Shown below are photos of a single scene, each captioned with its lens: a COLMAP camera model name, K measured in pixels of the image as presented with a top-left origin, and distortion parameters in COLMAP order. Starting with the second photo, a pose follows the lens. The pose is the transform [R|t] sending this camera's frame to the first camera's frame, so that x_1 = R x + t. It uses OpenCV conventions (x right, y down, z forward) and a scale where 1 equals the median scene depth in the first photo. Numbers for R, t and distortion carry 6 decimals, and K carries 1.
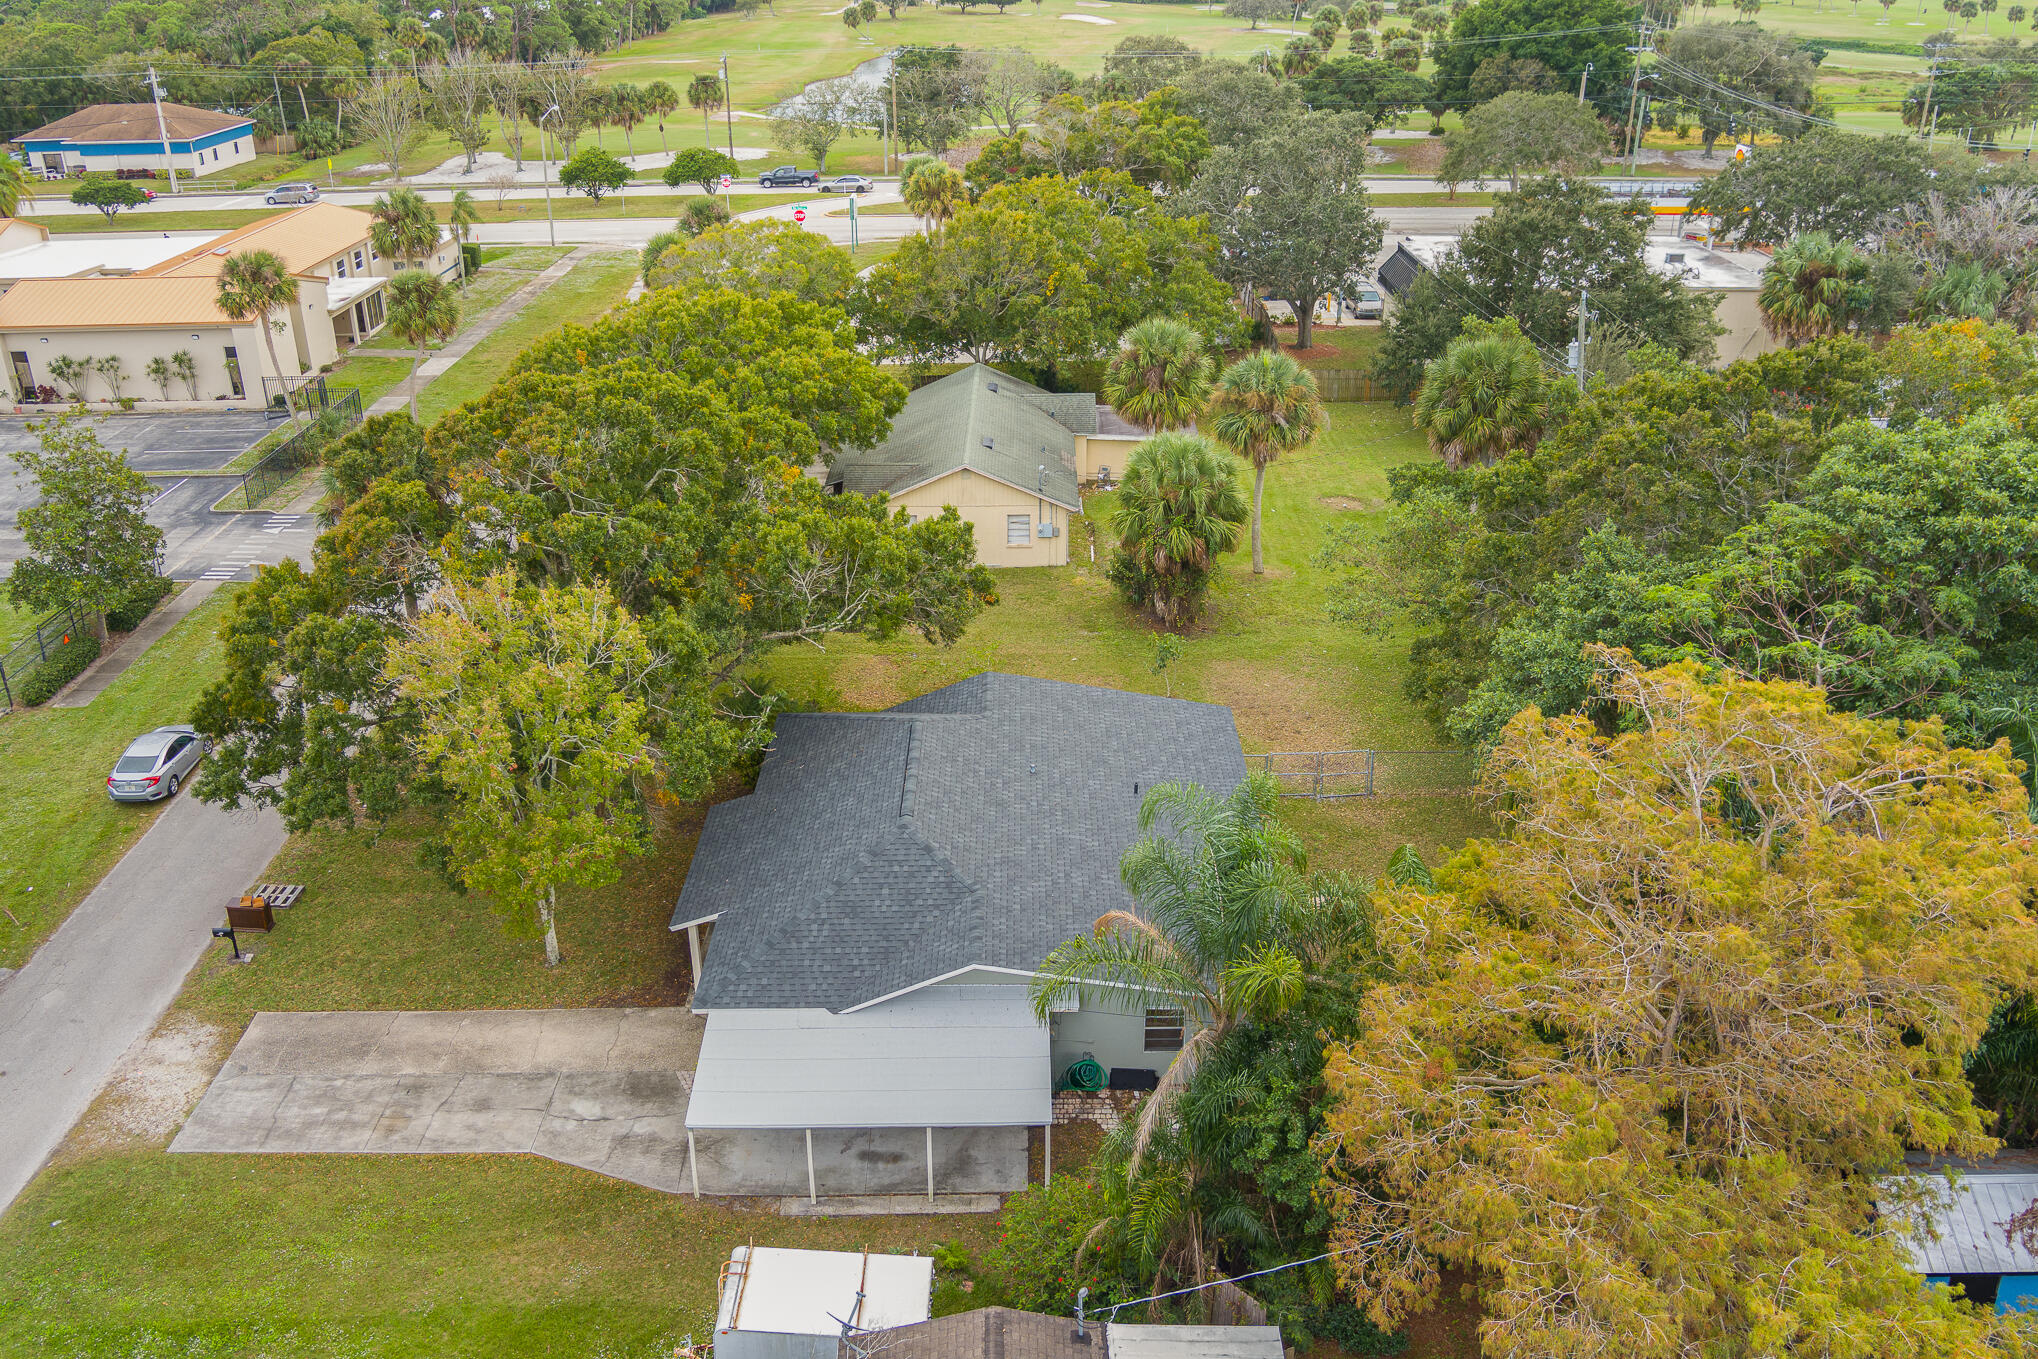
lens RADIAL K [[1668.0, 0, 1019.0], [0, 1668.0, 679.5], [0, 0, 1]] dist [-0.107201, 0.062515]
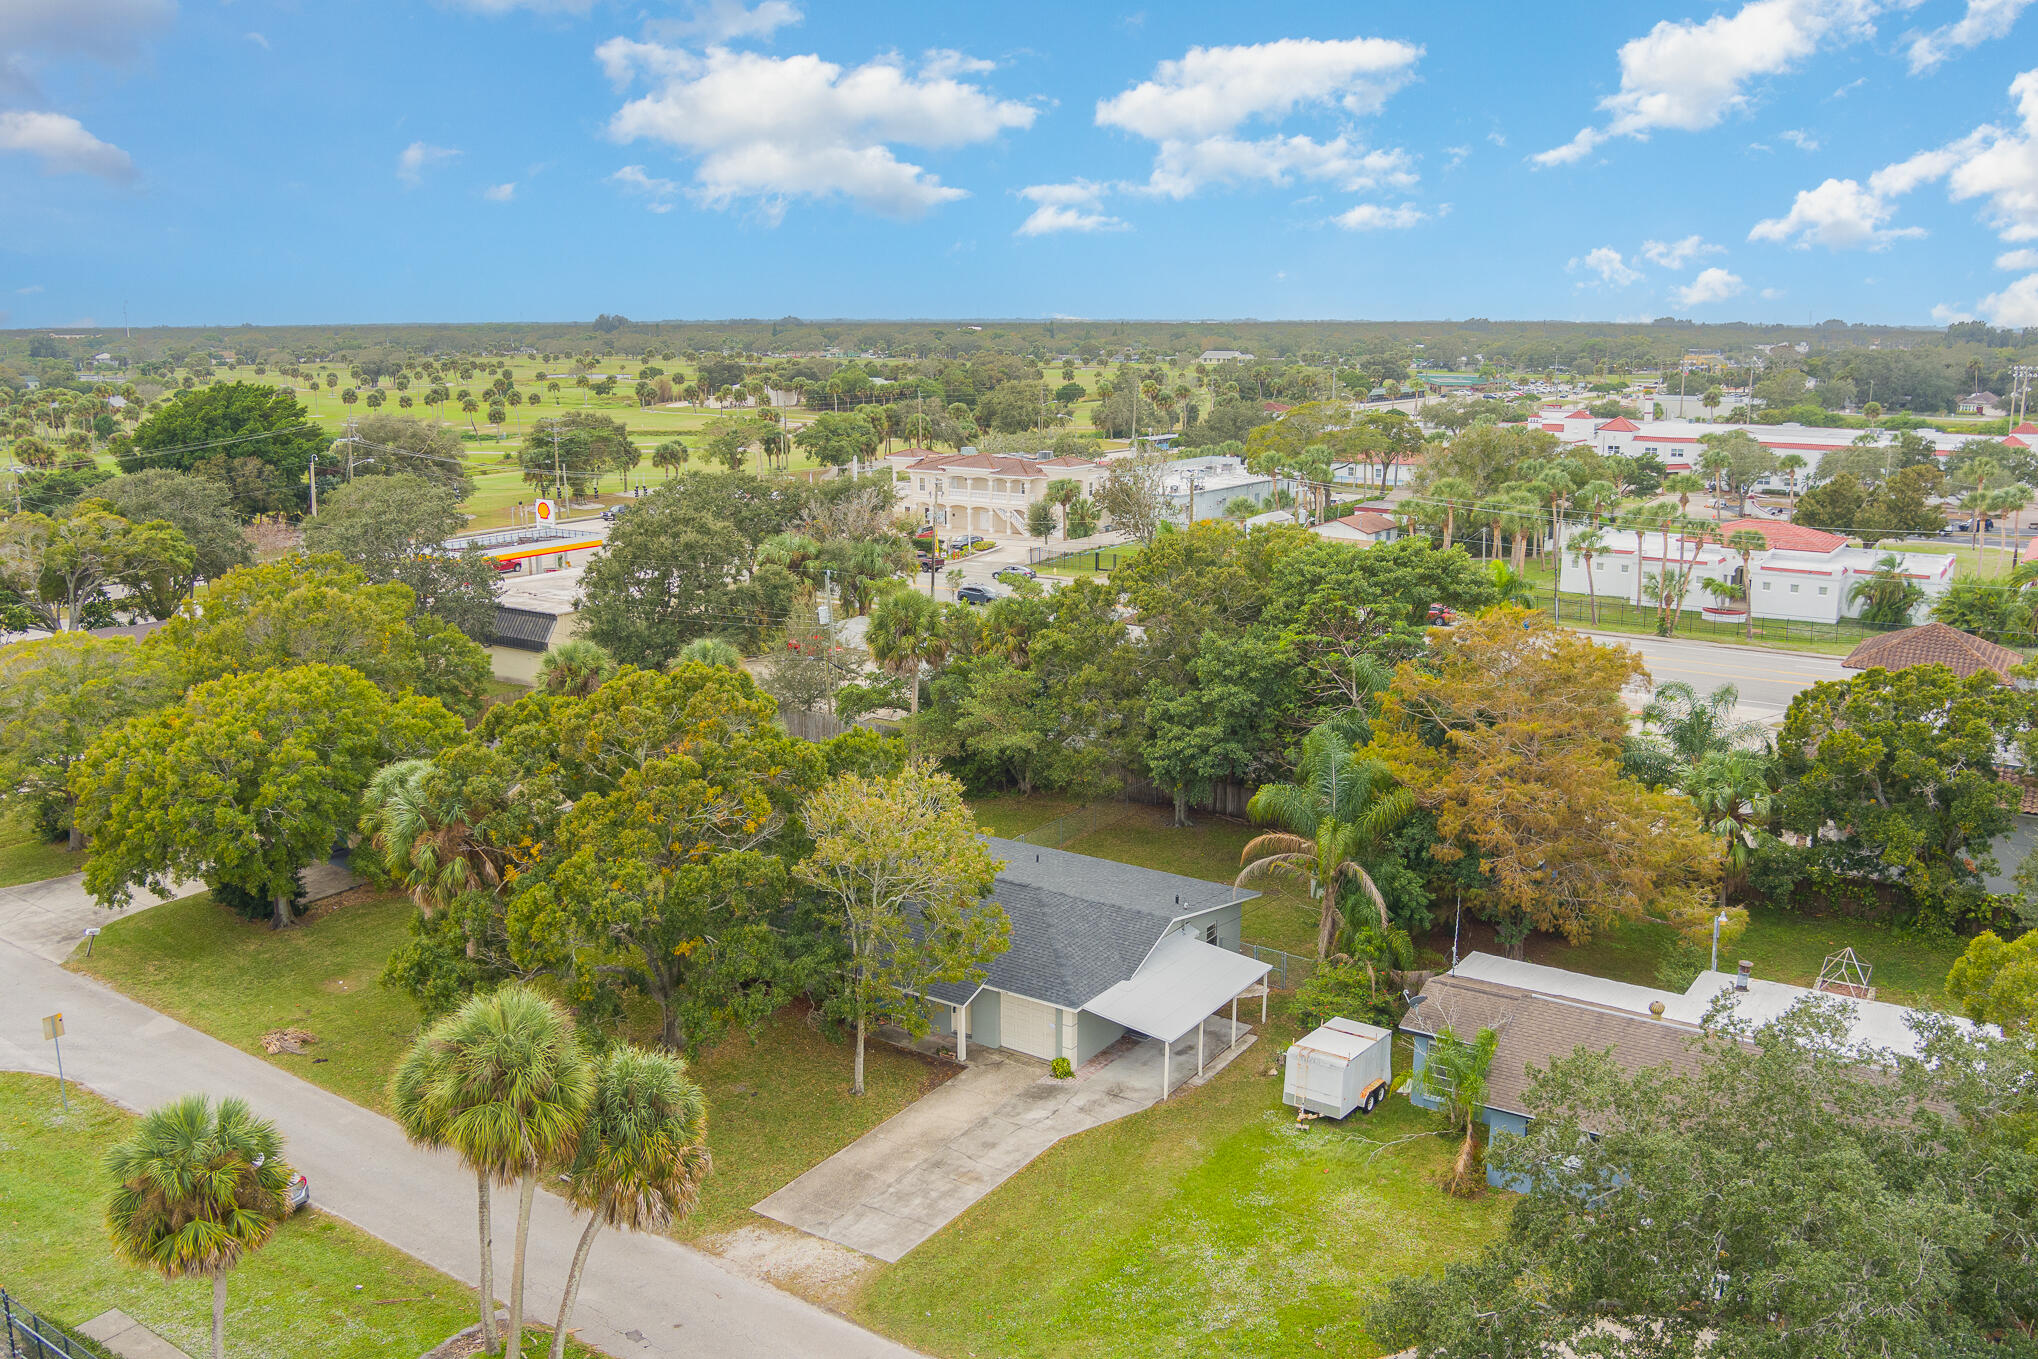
lens RADIAL K [[1668.0, 0, 1019.0], [0, 1668.0, 679.5], [0, 0, 1]] dist [-0.107201, 0.062515]
pose [[0.554620, -0.159837, 0.816608, -1.354816], [0.344717, 0.937339, -0.050655, -0.020848], [-0.757342, 0.309593, 0.574965, 0.083082]]
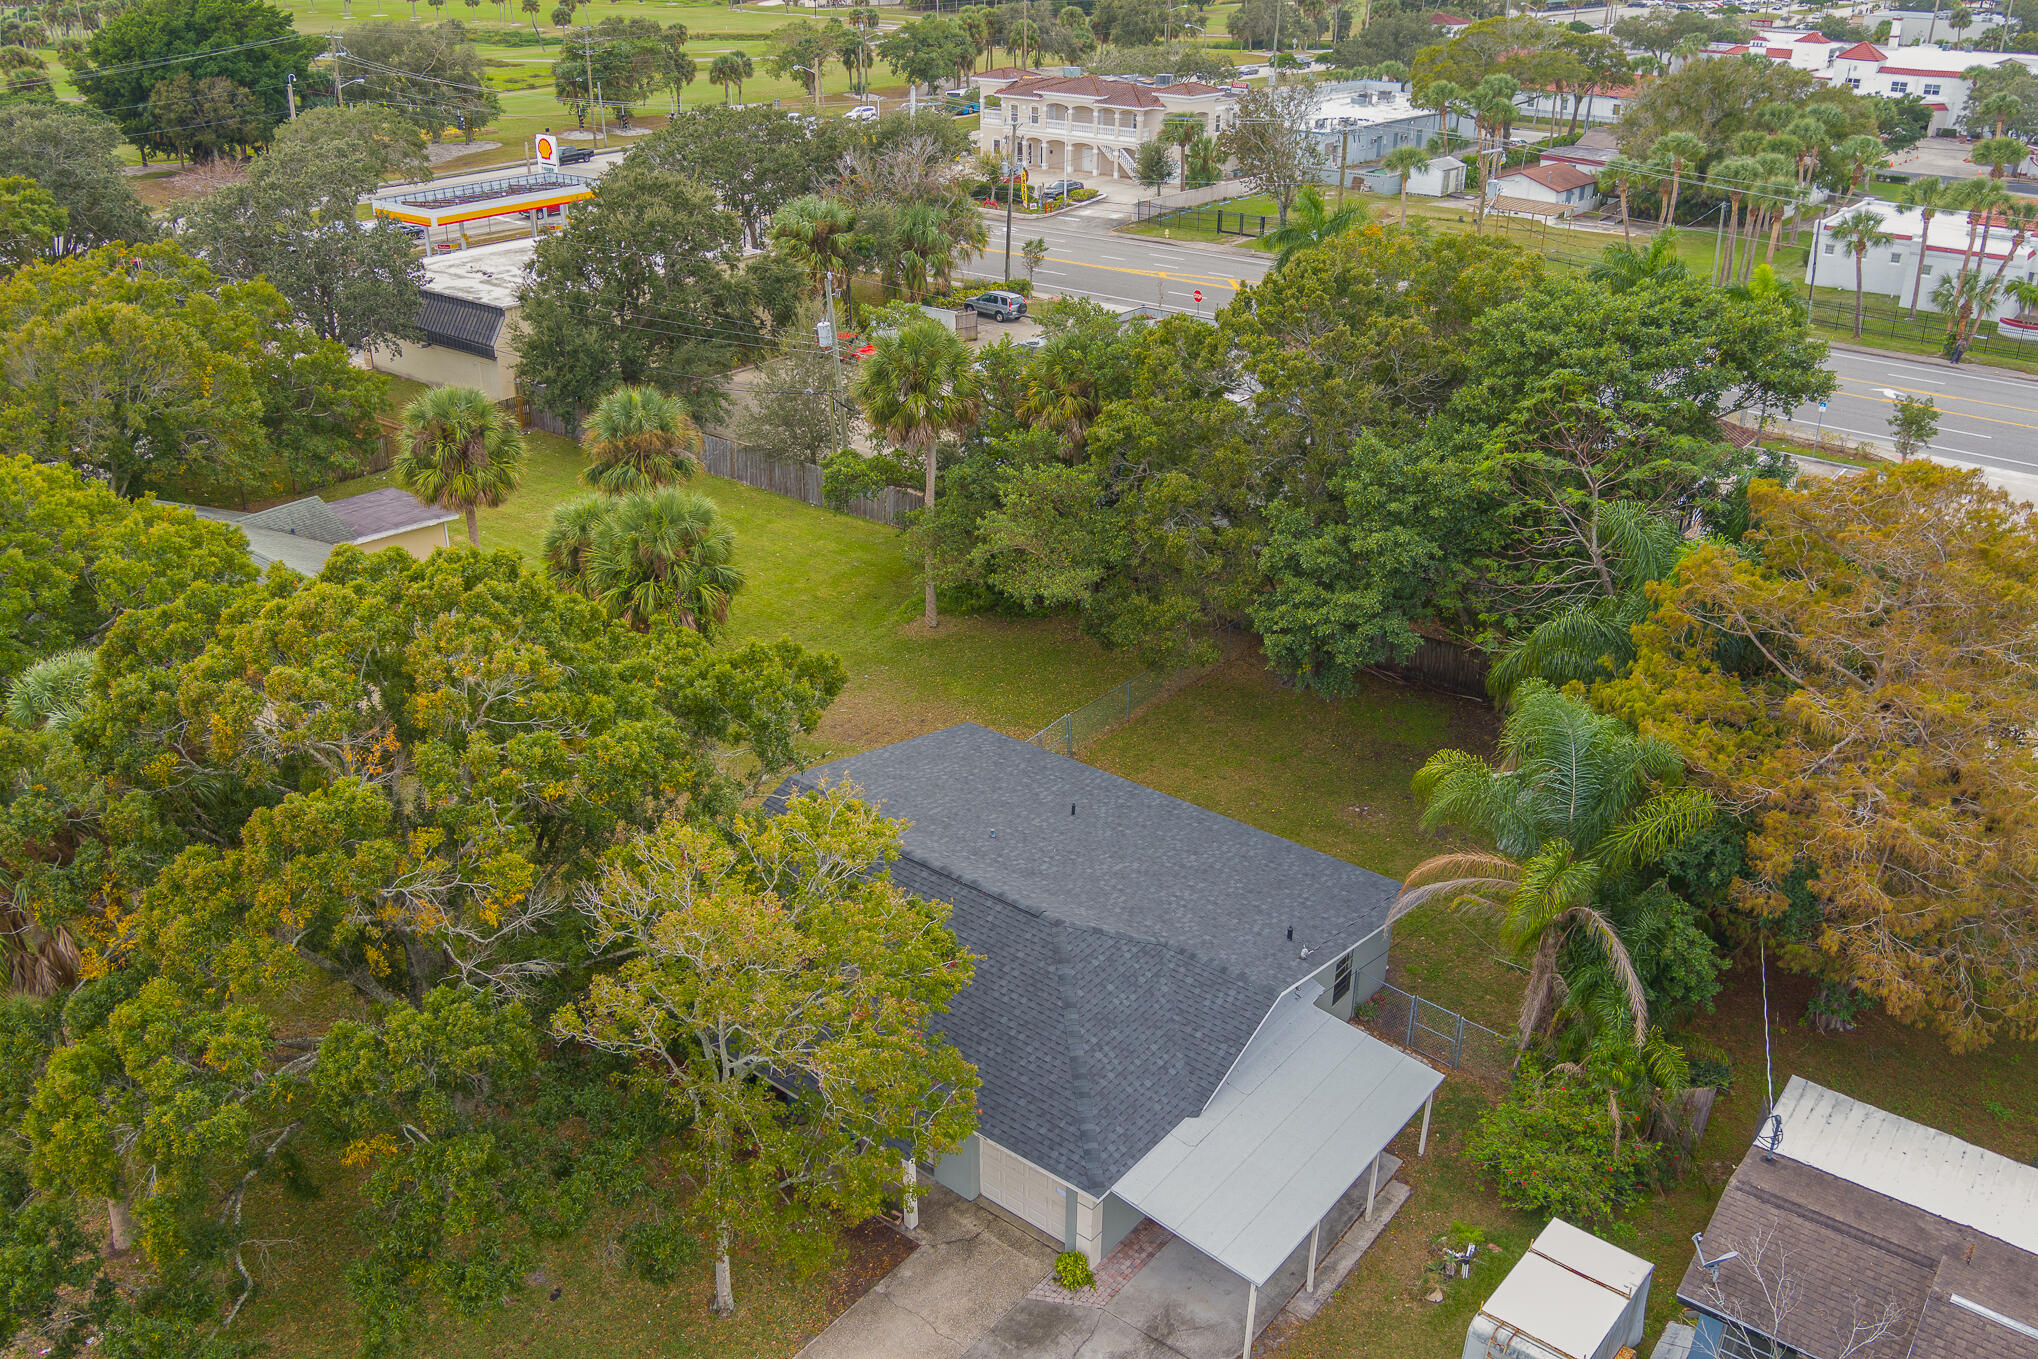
lens RADIAL K [[1668.0, 0, 1019.0], [0, 1668.0, 679.5], [0, 0, 1]] dist [-0.107201, 0.062515]
pose [[0.617884, -0.319082, 0.718614, -0.724593], [0.320121, 0.936864, 0.140741, -0.178369], [-0.718152, 0.143082, 0.681018, 0.397446]]
